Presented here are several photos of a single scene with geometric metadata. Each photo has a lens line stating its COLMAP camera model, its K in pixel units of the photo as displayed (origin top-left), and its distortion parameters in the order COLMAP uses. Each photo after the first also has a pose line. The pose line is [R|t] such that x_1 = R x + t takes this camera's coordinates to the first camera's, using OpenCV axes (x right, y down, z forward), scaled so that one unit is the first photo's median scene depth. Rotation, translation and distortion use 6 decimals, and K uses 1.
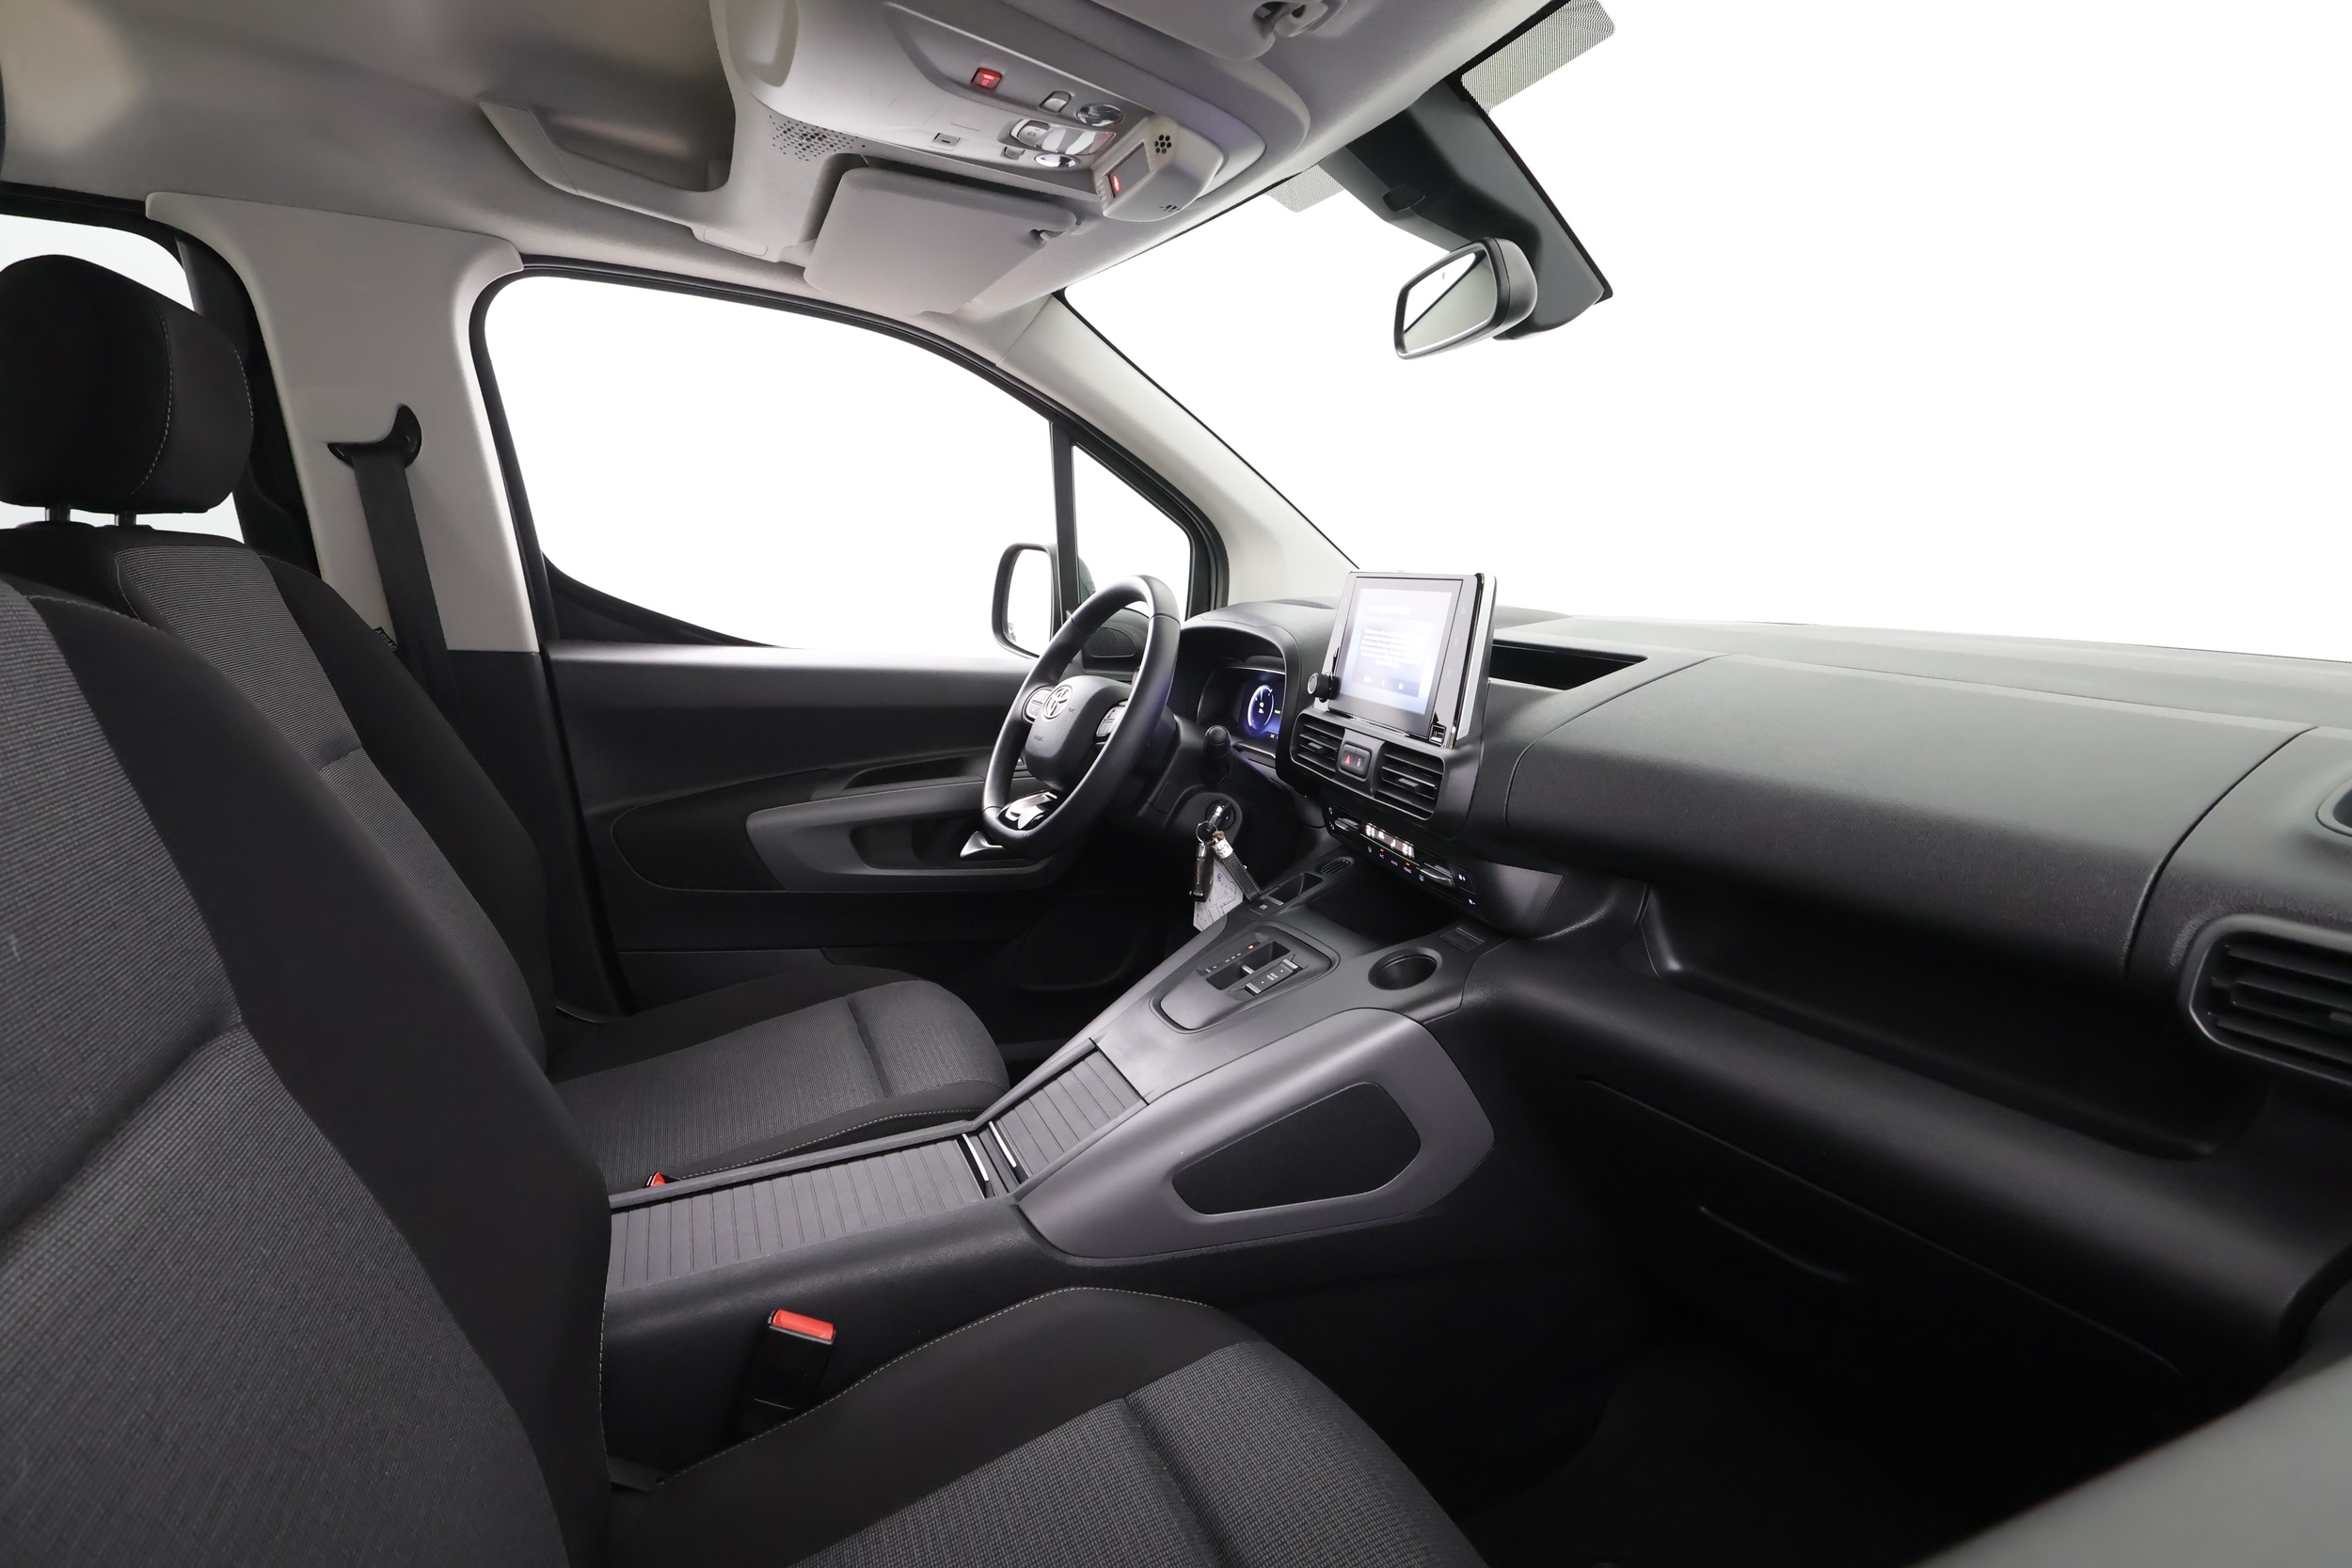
lens RADIAL K [[1082.9, 0, 1183.3], [0, 1082.9, 782.3], [0, 0, 1]] dist [-0.003329, 0.002346]
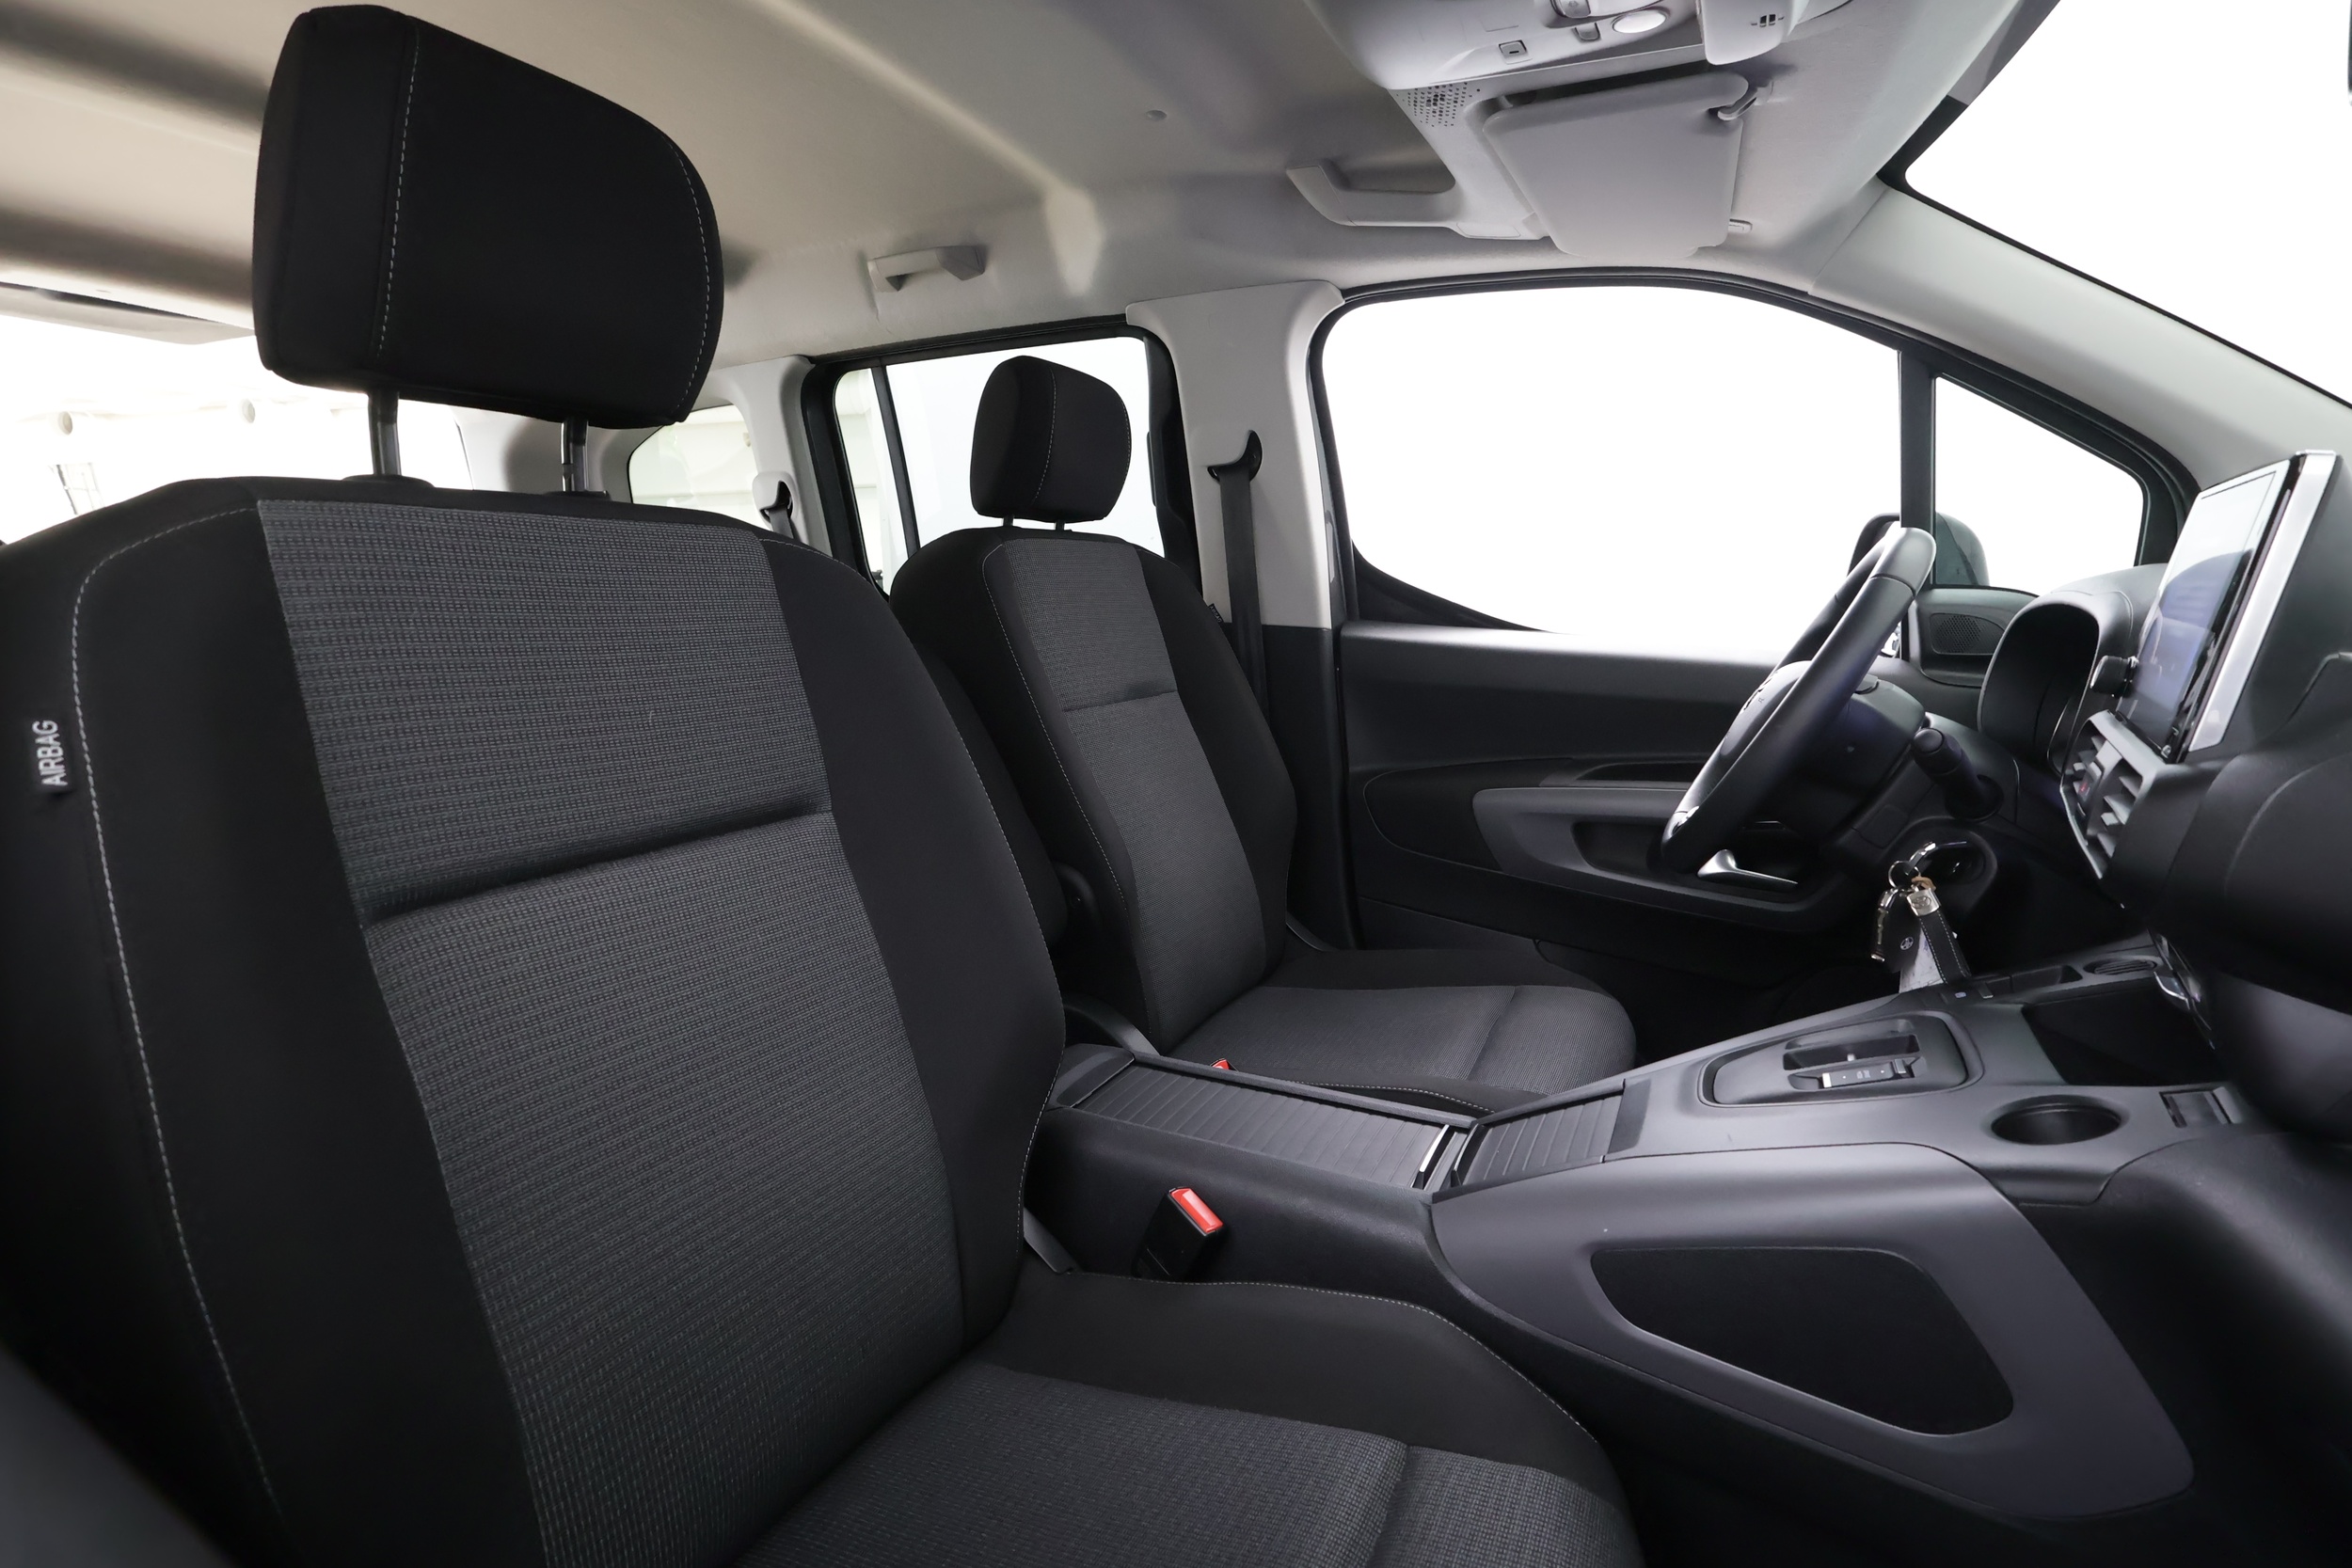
lens RADIAL K [[1082.9, 0, 1181.4], [0, 1082.9, 783.7], [0, 0, 1]] dist [-0.003329, 0.002346]
pose [[0.612185, 0.119006, -0.781708, 0.266831], [-0.135351, 0.989789, 0.044686, 0.017486], [0.779044, 0.078449, 0.622042, 0.164289]]
